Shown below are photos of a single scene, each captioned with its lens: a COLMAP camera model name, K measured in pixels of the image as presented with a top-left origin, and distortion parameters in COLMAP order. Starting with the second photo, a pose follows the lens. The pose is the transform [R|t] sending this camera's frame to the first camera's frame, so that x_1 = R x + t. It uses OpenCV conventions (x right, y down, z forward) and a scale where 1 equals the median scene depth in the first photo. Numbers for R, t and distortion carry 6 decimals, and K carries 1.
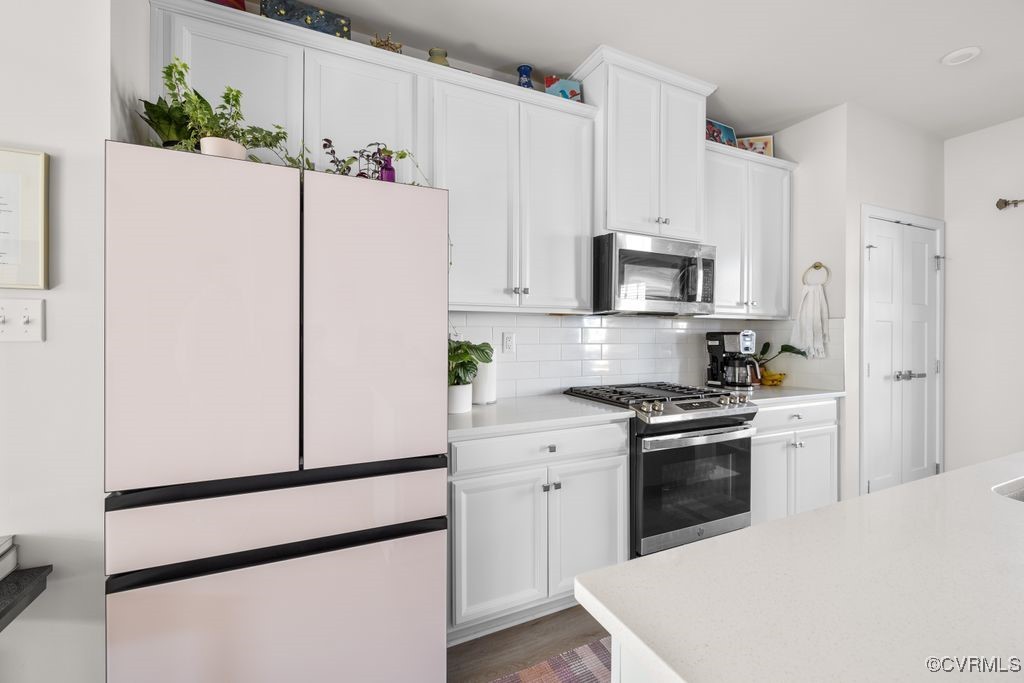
lens RADIAL K [[423.6, 0, 511.8], [0, 423.6, 336.0], [0, 0, 1]] dist [0.000012, 0.000087]
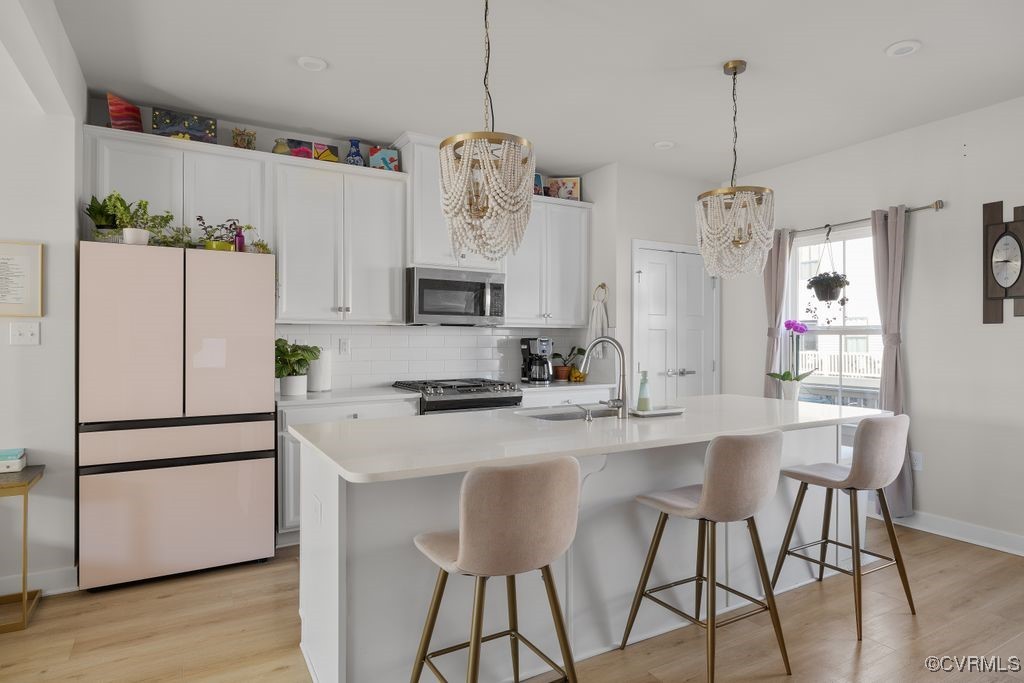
lens RADIAL K [[564.3, 0, 510.2], [0, 564.3, 339.1], [0, 0, 1]] dist [-0.002963, 0.000465]
pose [[0.995419, -0.000769, 0.095602, 0.360067], [0.001066, 0.999995, -0.003057, -0.001150], [-0.095599, 0.003145, 0.995415, -0.839097]]
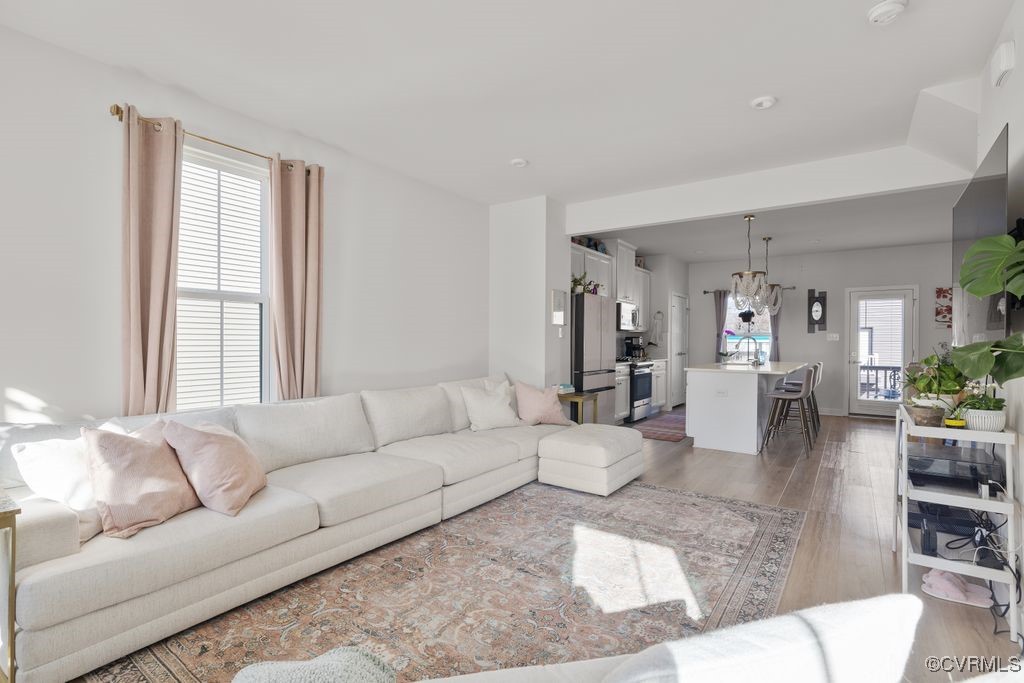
lens RADIAL K [[473.7, 0, 517.8], [0, 473.7, 342.2], [0, 0, 1]] dist [-0.001940, -0.000033]
pose [[0.865542, 0.003749, 0.500823, -1.942806], [-0.004515, 0.999990, 0.000318, 0.031473], [-0.500816, -0.002536, 0.865550, -1.429723]]
